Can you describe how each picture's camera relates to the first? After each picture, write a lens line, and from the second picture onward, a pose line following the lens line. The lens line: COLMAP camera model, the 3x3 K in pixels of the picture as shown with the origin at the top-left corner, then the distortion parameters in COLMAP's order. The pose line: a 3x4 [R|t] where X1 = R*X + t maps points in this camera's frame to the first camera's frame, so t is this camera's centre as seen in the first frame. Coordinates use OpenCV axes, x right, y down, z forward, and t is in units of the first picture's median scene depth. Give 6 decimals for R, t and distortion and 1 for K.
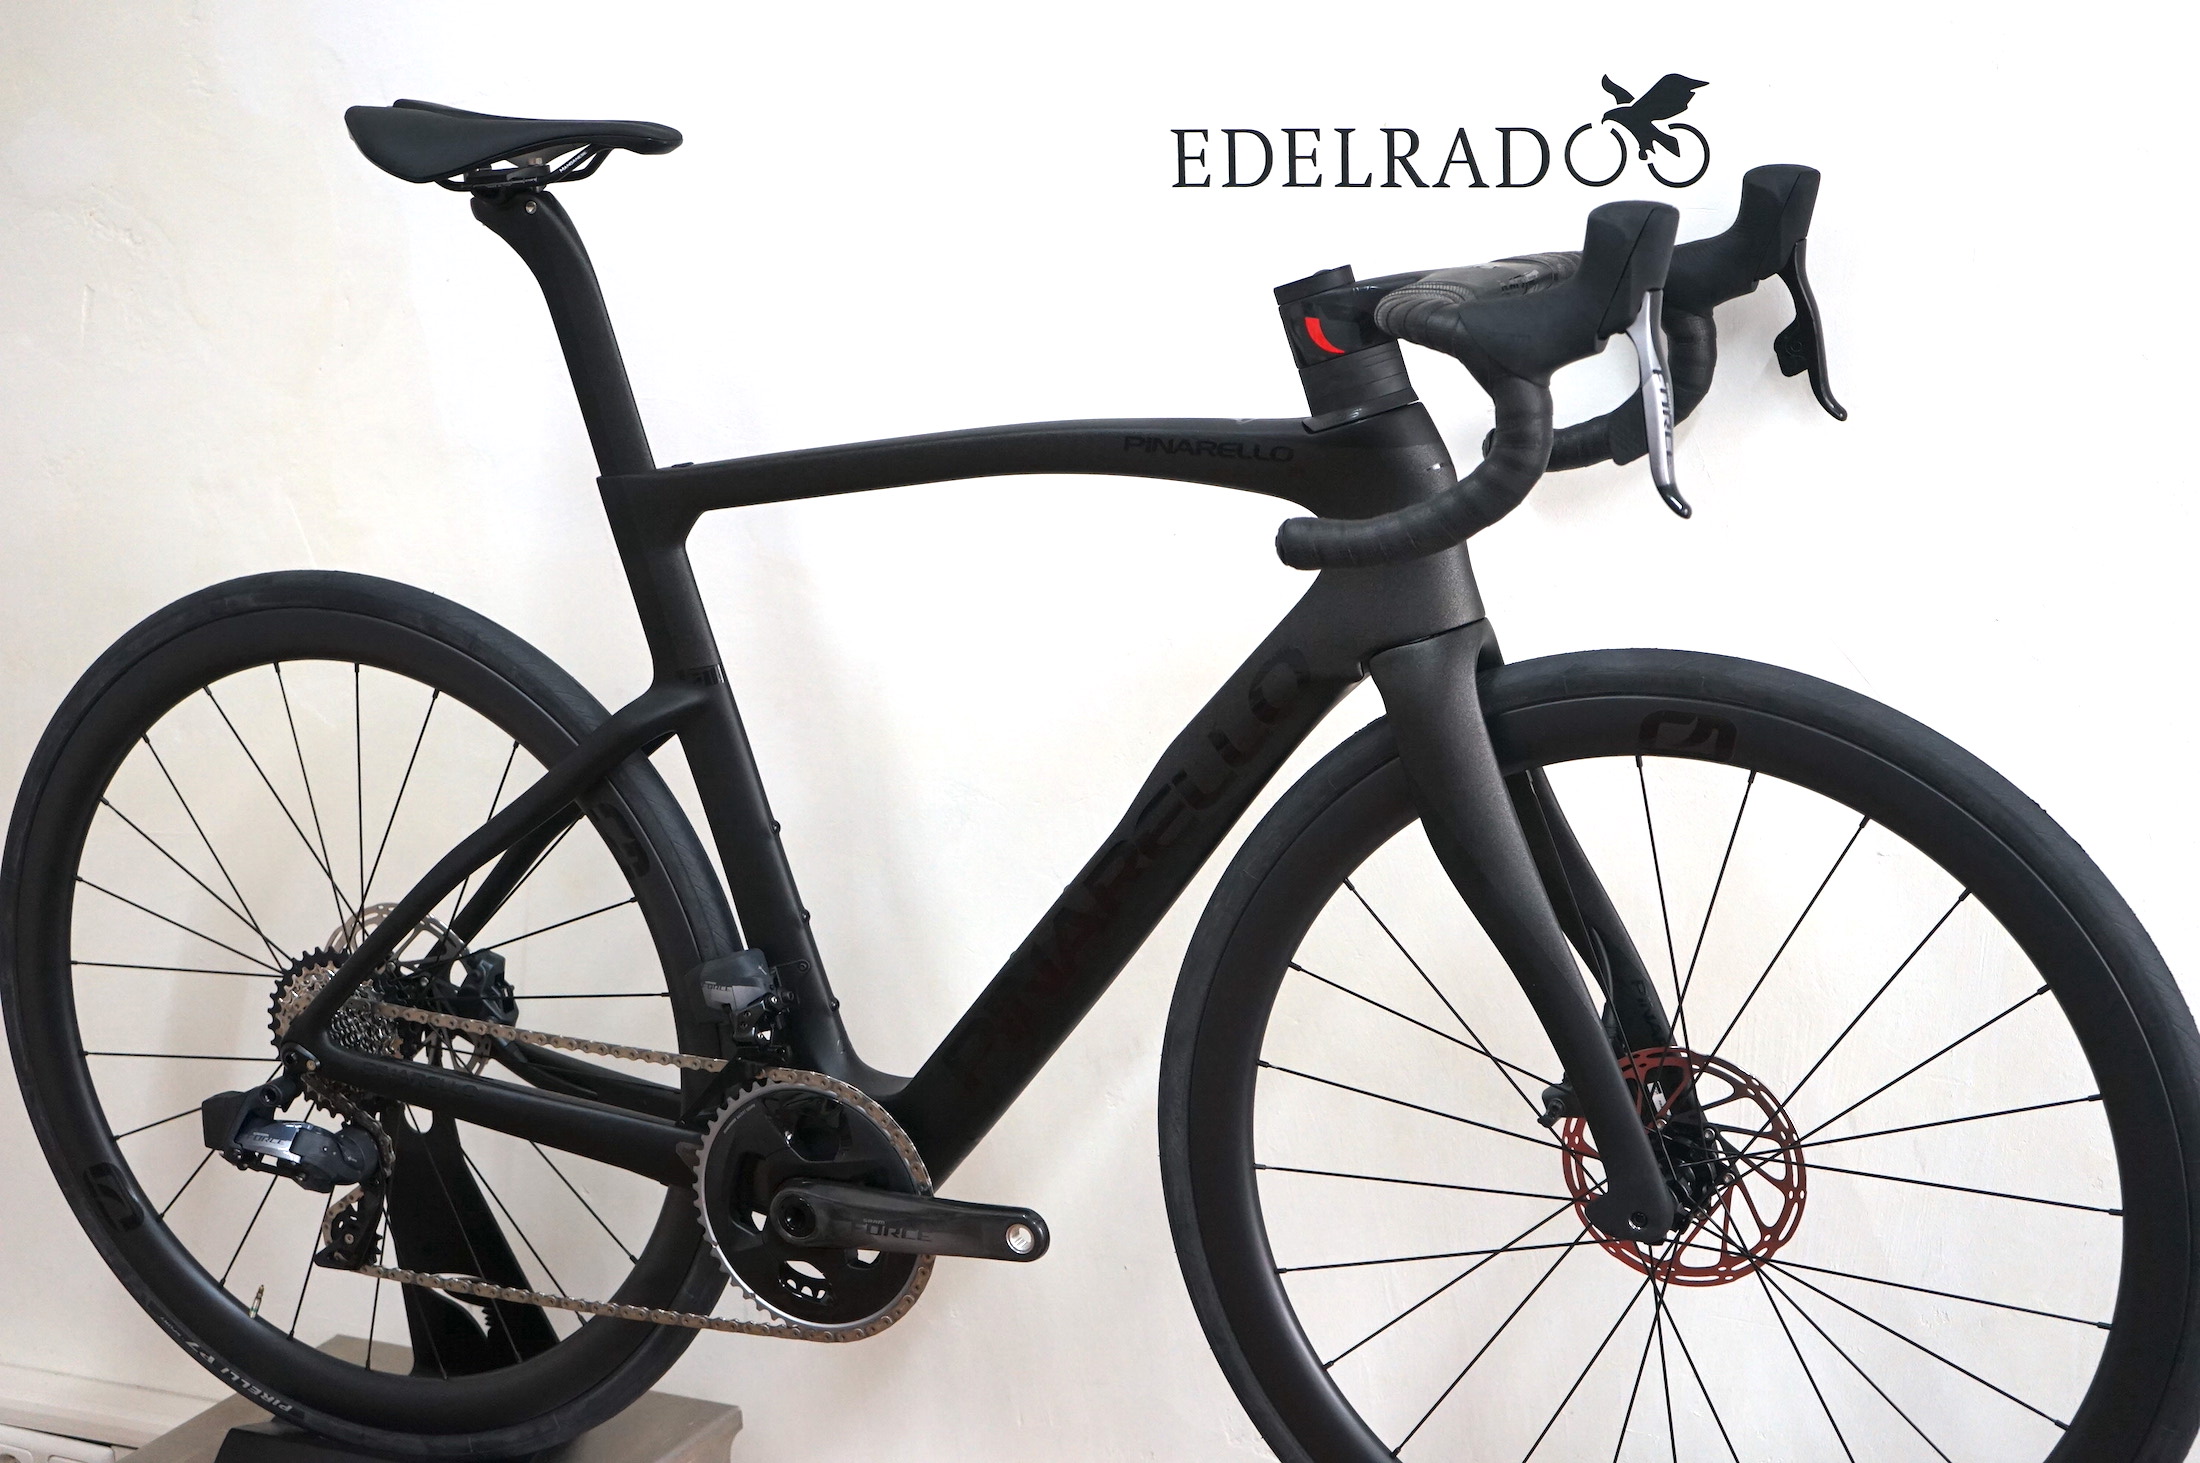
lens RADIAL K [[3614.0, 0, 1100.0], [0, 3614.0, 731.5], [0, 0, 1]] dist [-0.018456, 0.026036]
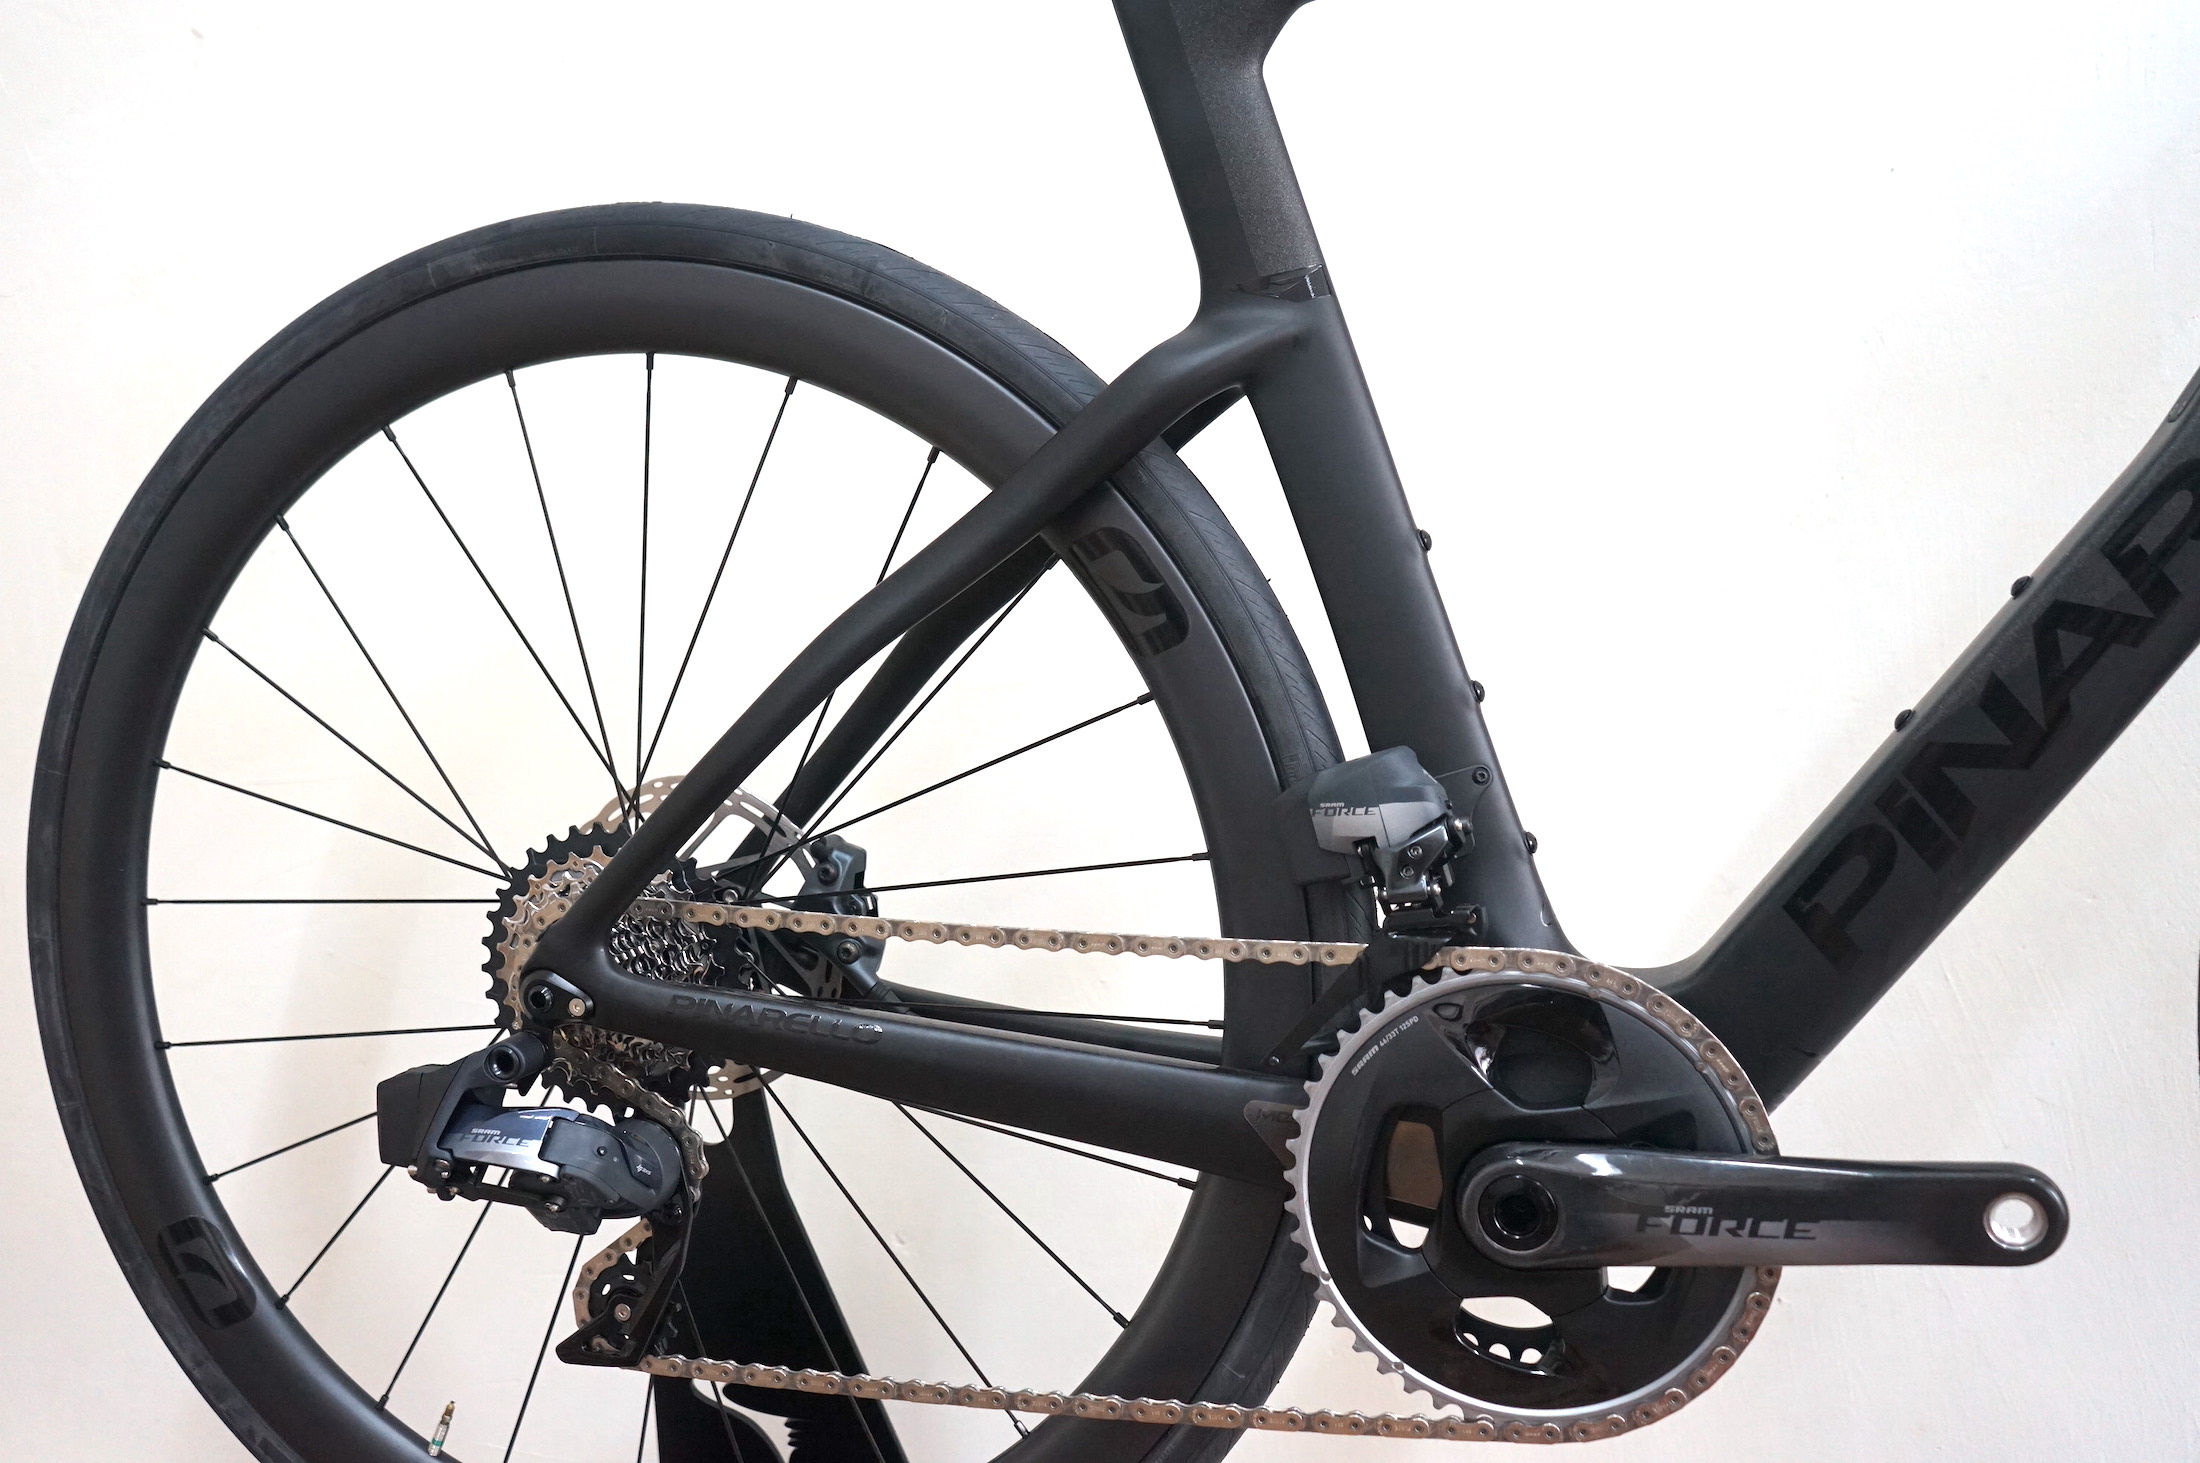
lens RADIAL K [[2142.6, 0, 1100.0], [0, 2142.6, 731.5], [0, 0, 1]] dist [-0.000974, -0.010221]
pose [[0.989353, -0.012008, 0.145037, -0.191763], [0.032370, 0.989782, -0.138867, 0.103222], [-0.141887, 0.142084, 0.979633, 0.666141]]
